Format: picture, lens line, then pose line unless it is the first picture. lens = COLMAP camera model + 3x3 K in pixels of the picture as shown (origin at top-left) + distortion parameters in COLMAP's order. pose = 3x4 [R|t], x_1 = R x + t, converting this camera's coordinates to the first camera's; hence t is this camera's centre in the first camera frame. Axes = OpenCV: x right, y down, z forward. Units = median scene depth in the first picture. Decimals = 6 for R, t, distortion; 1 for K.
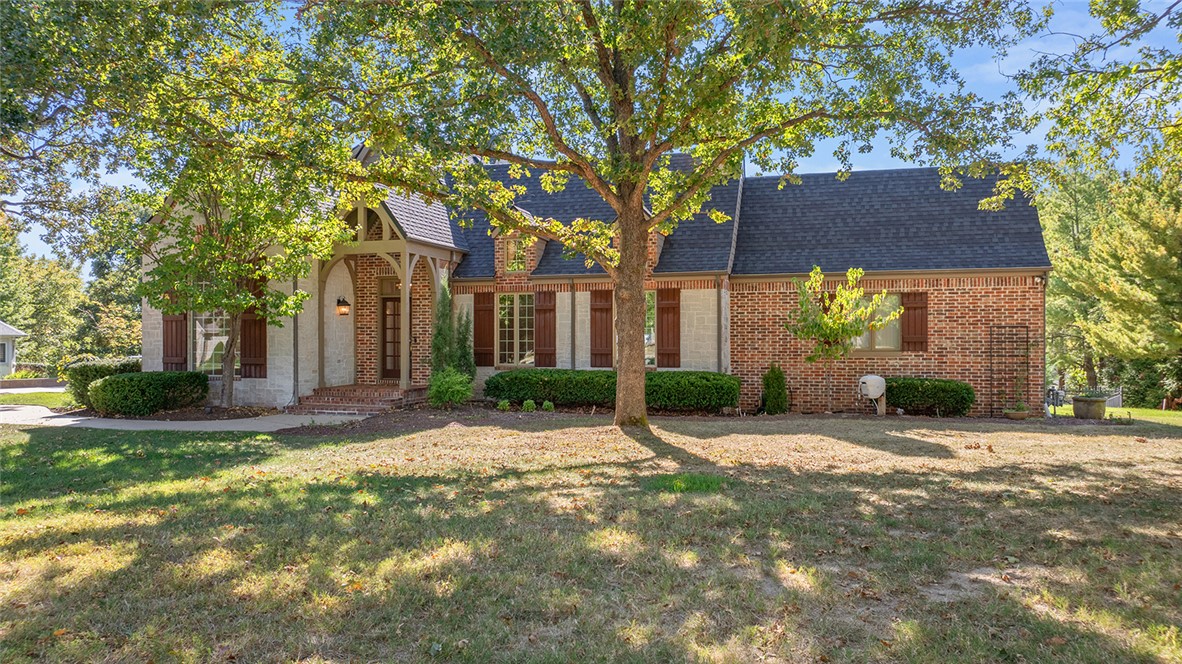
lens RADIAL K [[841.0, 0, 591.0], [0, 841.0, 332.0], [0, 0, 1]] dist [-0.001488, -0.000436]
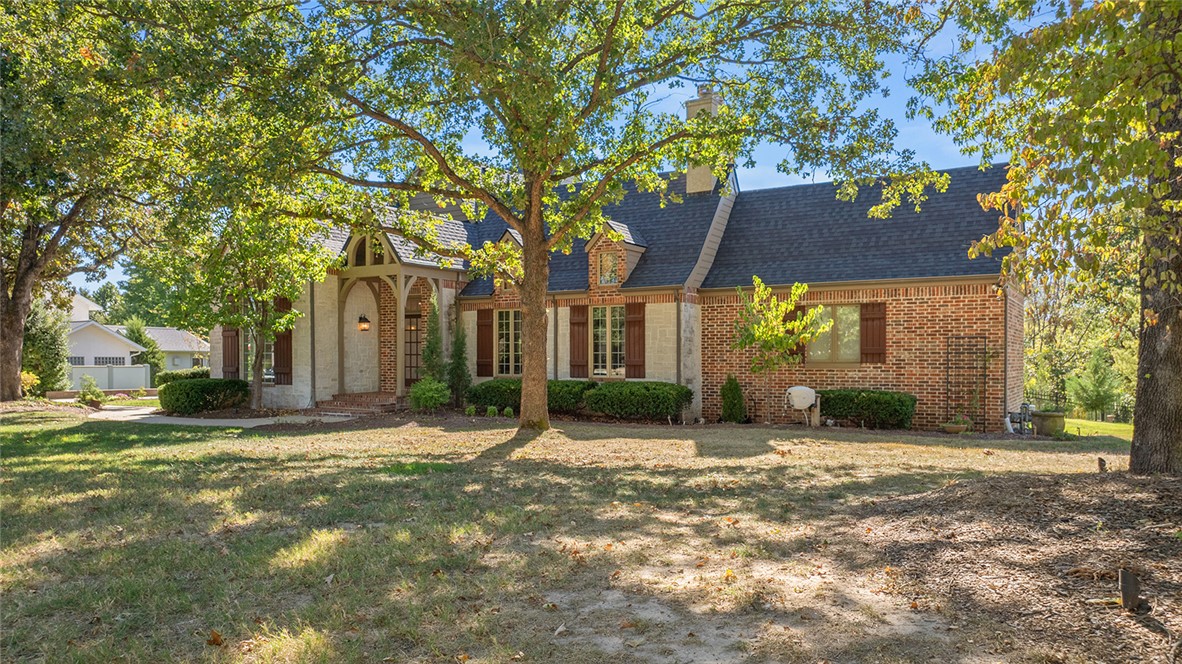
lens RADIAL K [[855.2, 0, 590.6], [0, 855.2, 358.5], [0, 0, 1]] dist [0.016482, 0.002042]
pose [[0.967256, 0.000578, -0.253804, 0.317969], [0.002323, 0.999935, 0.011129, 0.005681], [0.253794, -0.011354, 0.967192, -0.049494]]
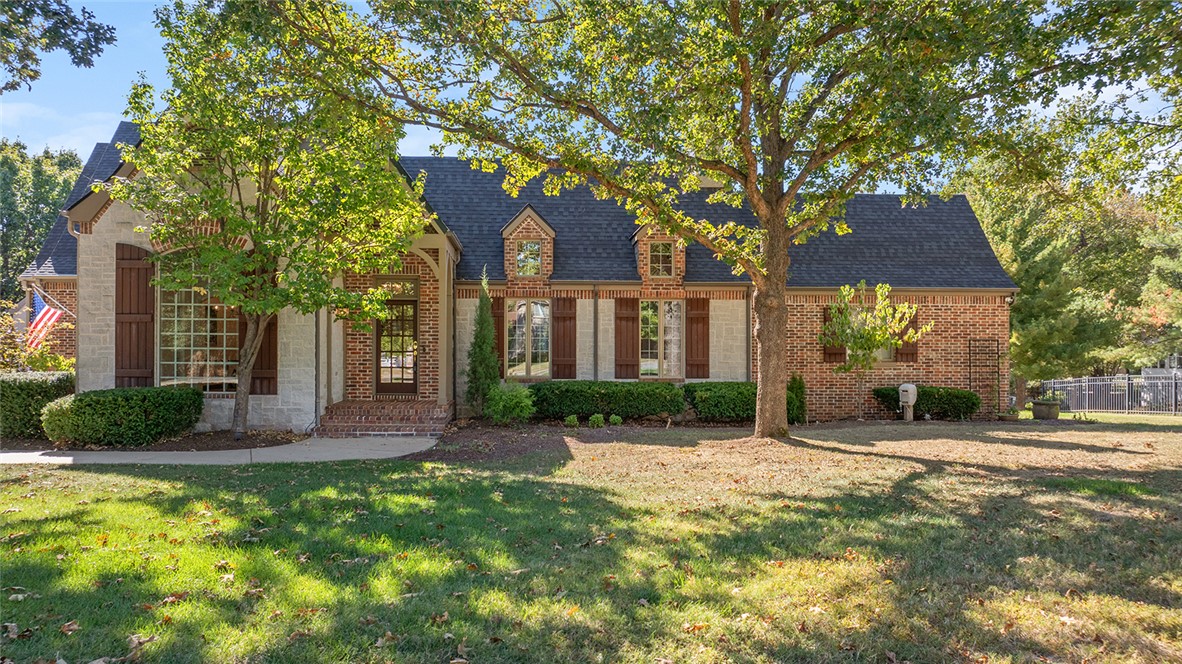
lens RADIAL K [[848.2, 0, 569.3], [0, 848.2, 333.9], [0, 0, 1]] dist [-0.008061, -0.000690]
pose [[0.935009, 0.012020, 0.354421, -0.410911], [-0.007610, 0.999875, -0.013834, 0.005110], [-0.354543, 0.010238, 0.934984, 0.127085]]
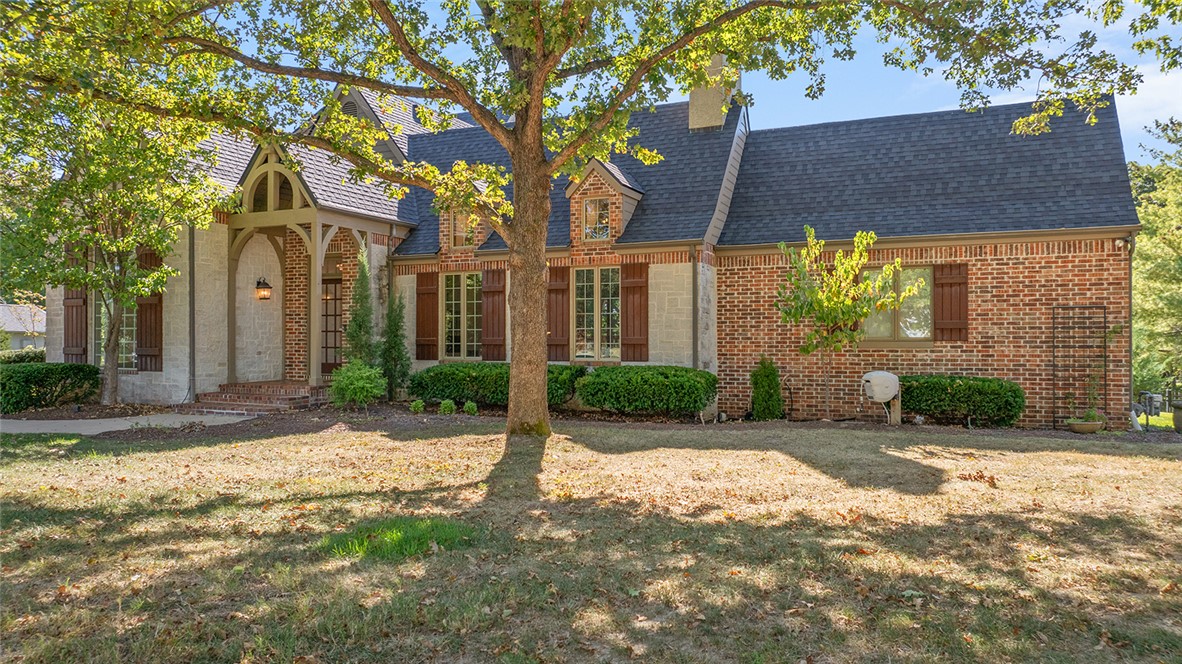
lens RADIAL K [[836.6, 0, 594.2], [0, 836.6, 330.8], [0, 0, 1]] dist [-0.007968, 0.004042]
pose [[0.992228, -0.000340, -0.124432, 0.157513], [-0.000296, 0.999987, -0.005089, 0.017444], [0.124432, 0.005086, 0.992215, 0.206857]]
